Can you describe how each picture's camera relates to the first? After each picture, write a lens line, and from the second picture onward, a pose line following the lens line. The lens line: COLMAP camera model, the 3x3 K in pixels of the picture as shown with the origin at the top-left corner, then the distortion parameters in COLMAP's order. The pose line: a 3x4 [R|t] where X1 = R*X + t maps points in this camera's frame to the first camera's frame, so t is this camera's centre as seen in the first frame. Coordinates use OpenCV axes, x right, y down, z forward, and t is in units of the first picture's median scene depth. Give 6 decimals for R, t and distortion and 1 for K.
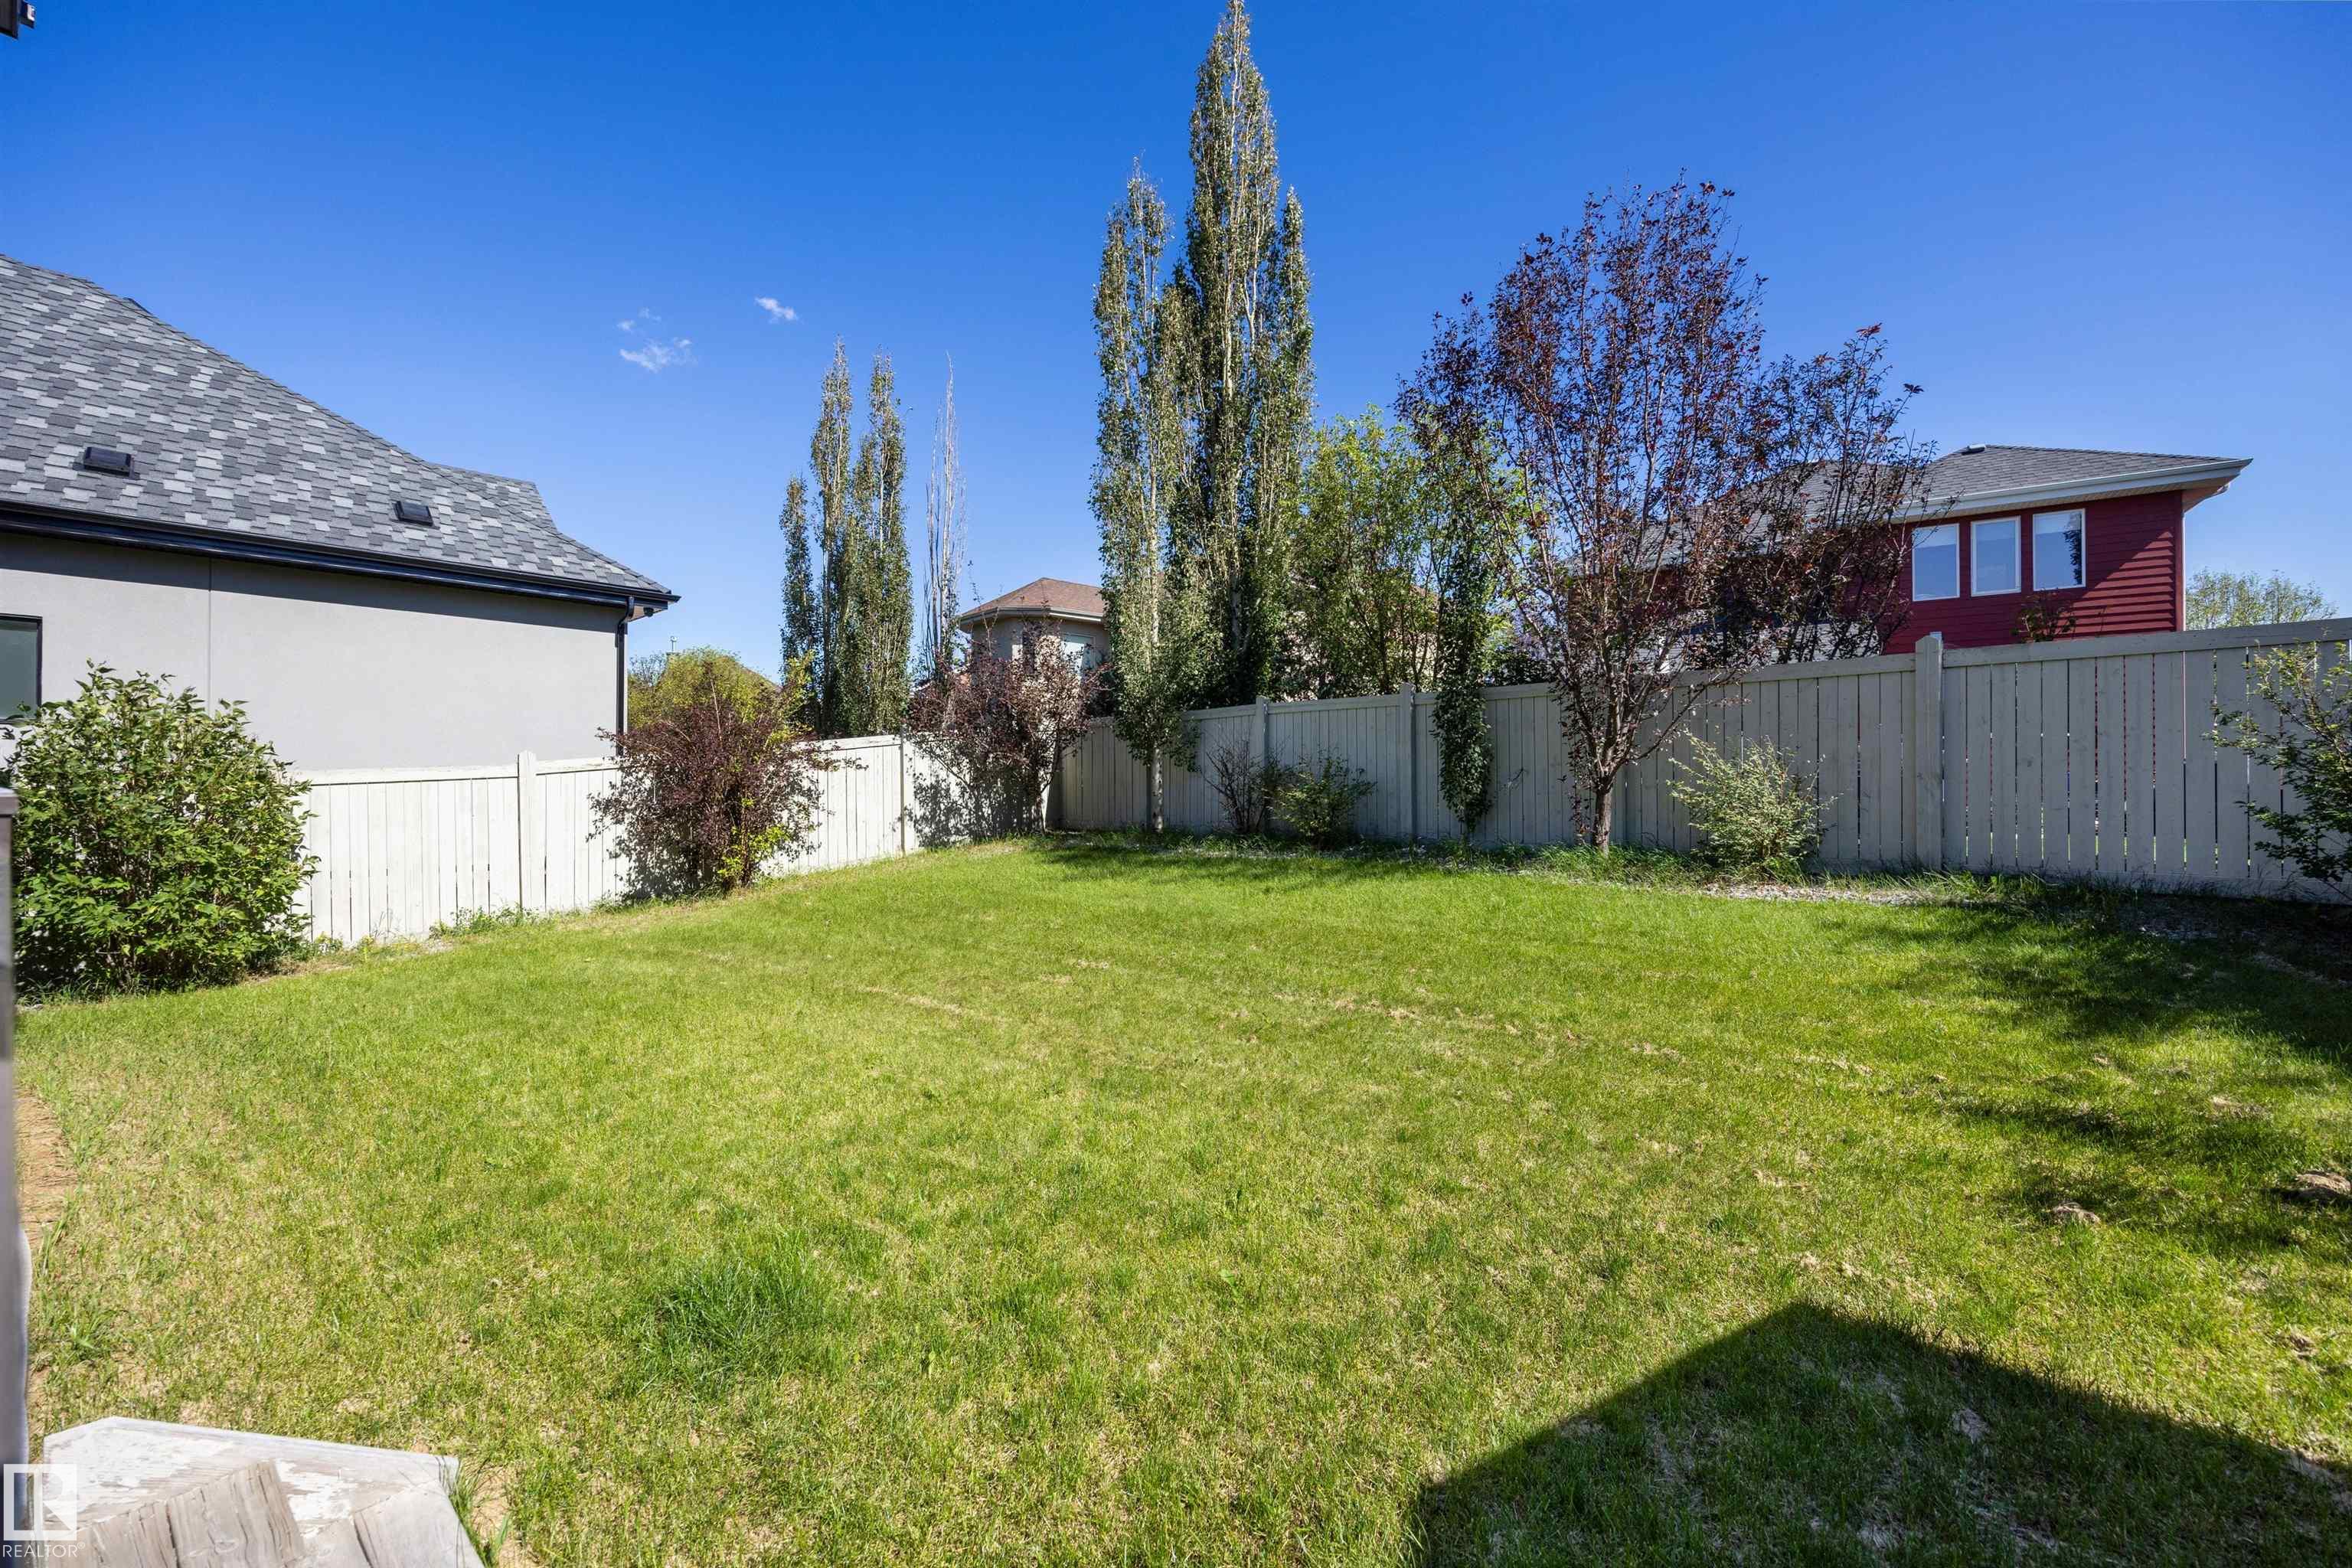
lens RADIAL K [[937.0, 0, 1167.7], [0, 937.0, 787.2], [0, 0, 1]] dist [-0.000453, -0.000186]
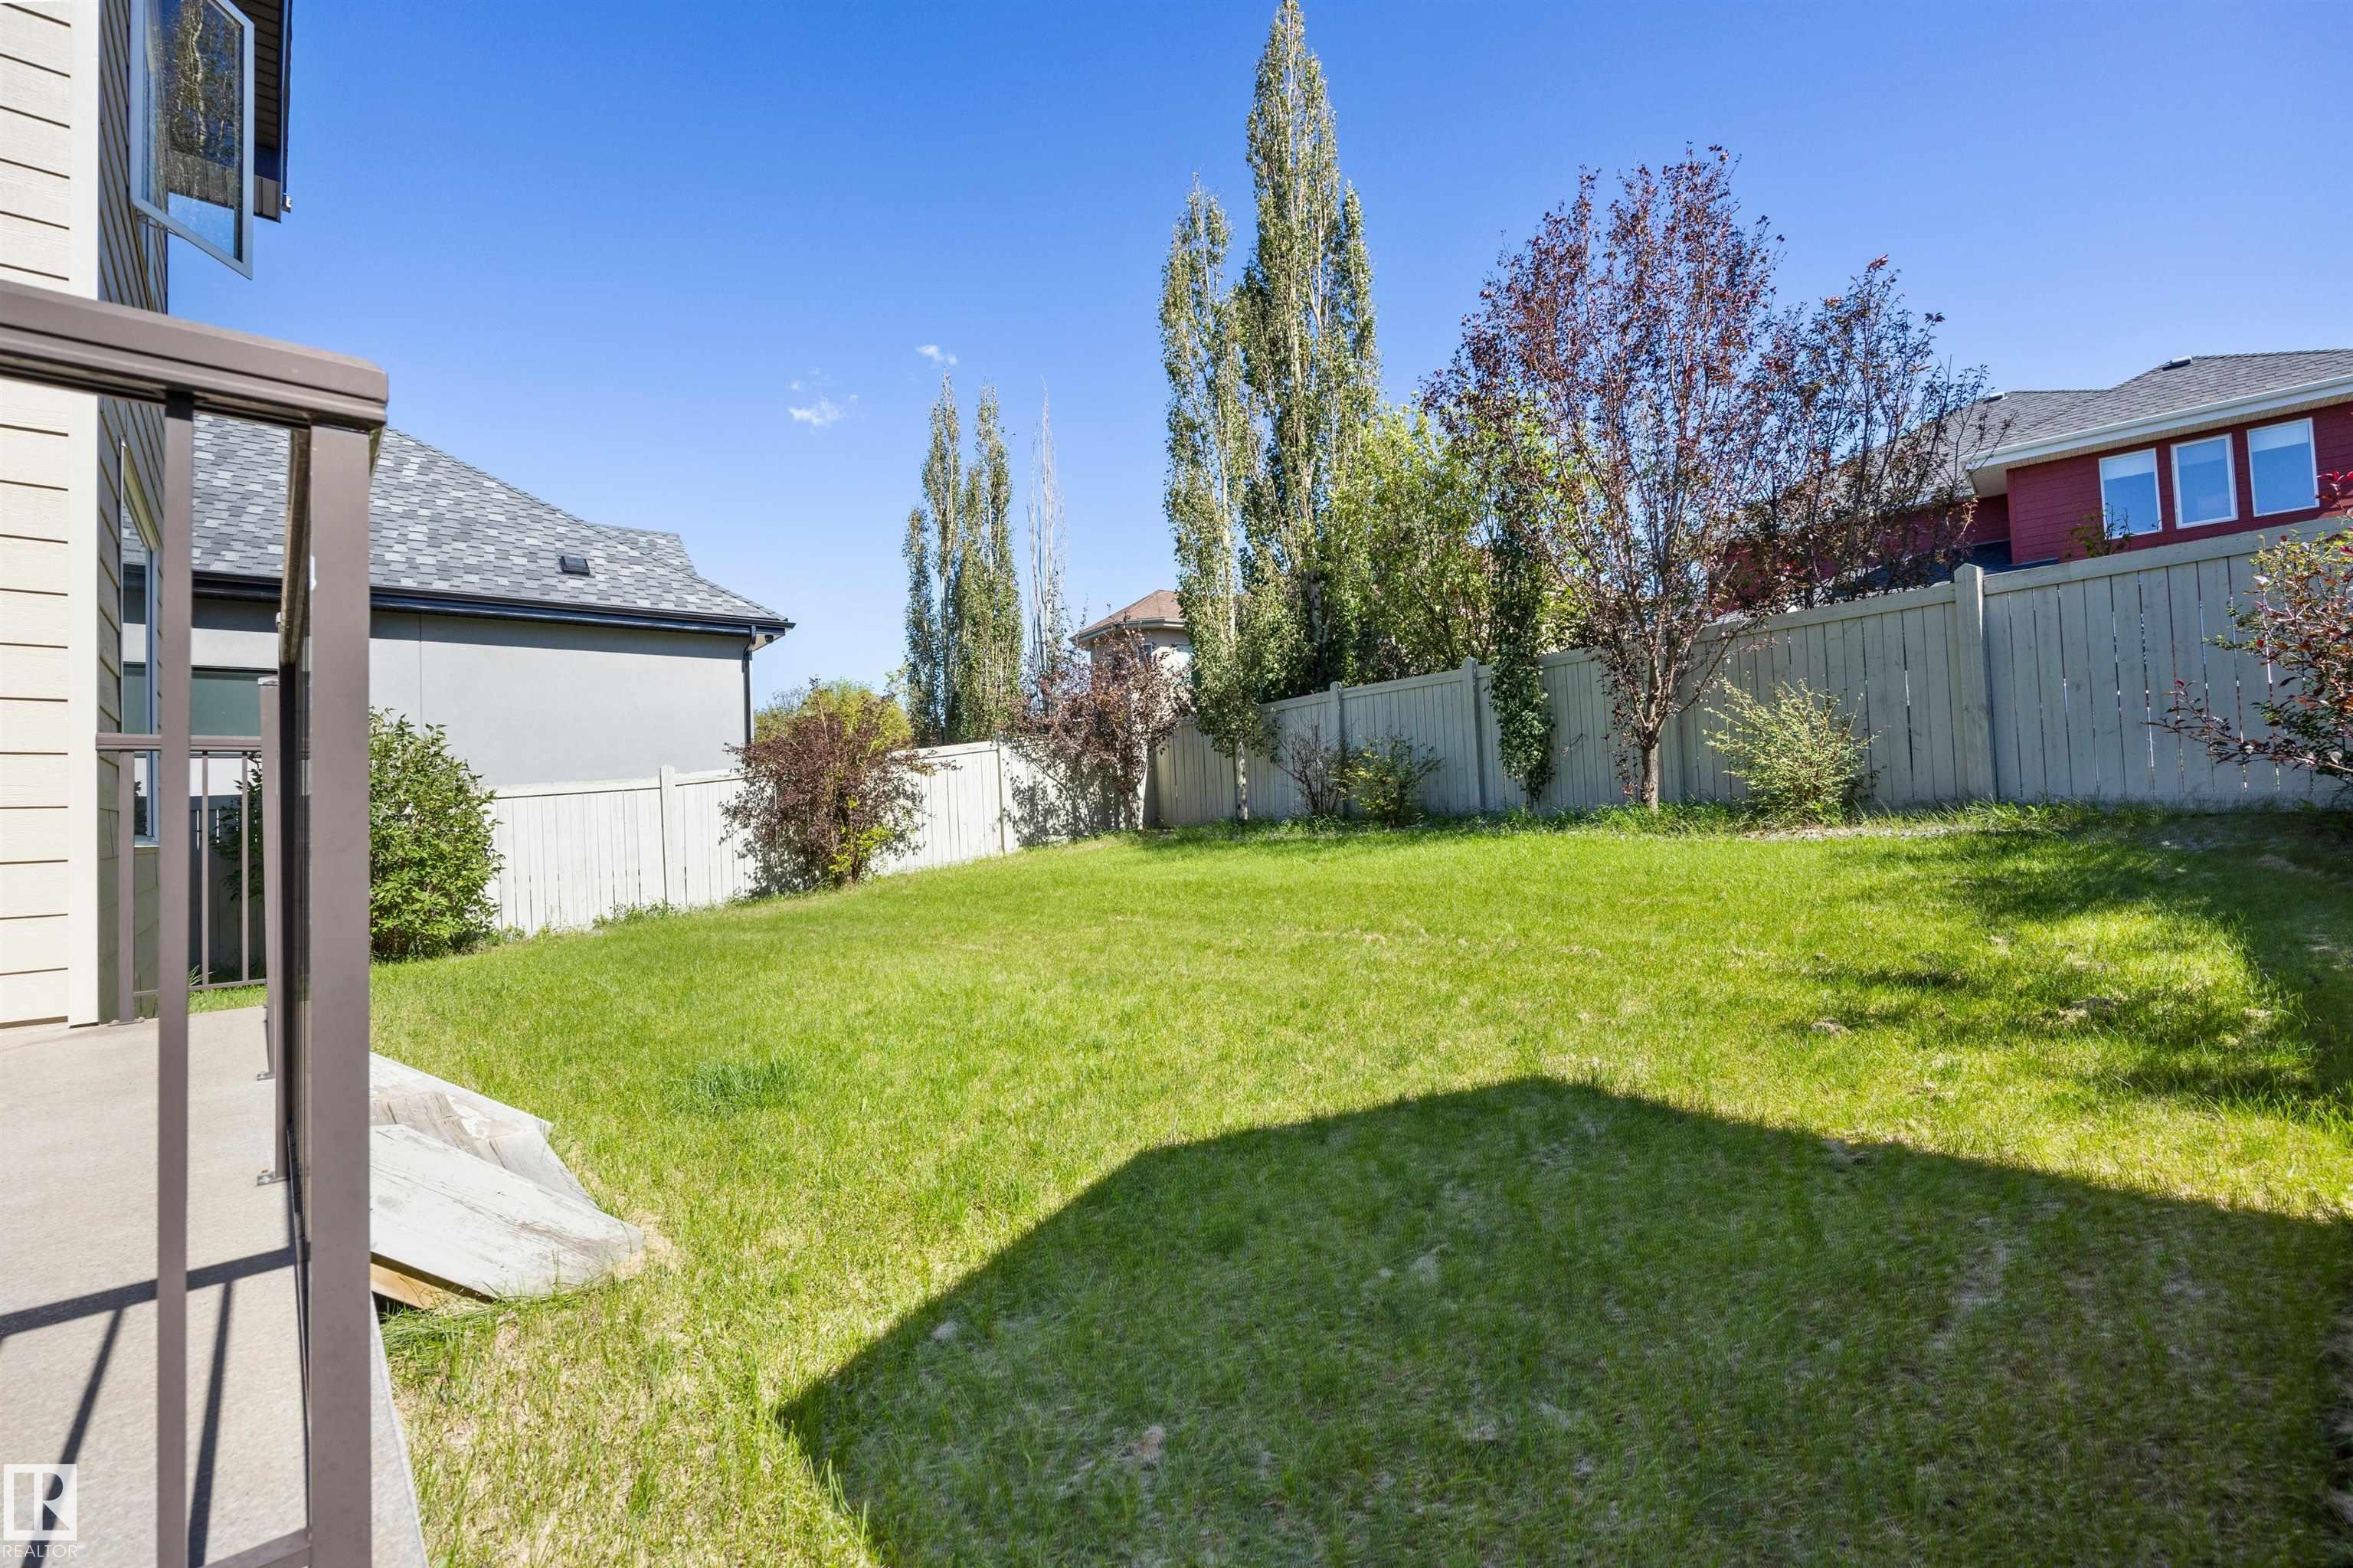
lens RADIAL K [[987.0, 0, 1176.5], [0, 987.0, 784.0], [0, 0, 1]] dist [-0.000547, -0.000208]
pose [[0.988024, -0.044461, -0.147755, 0.089657], [0.040636, 0.998759, -0.028808, 0.038803], [0.148852, 0.022459, 0.988604, -0.080052]]
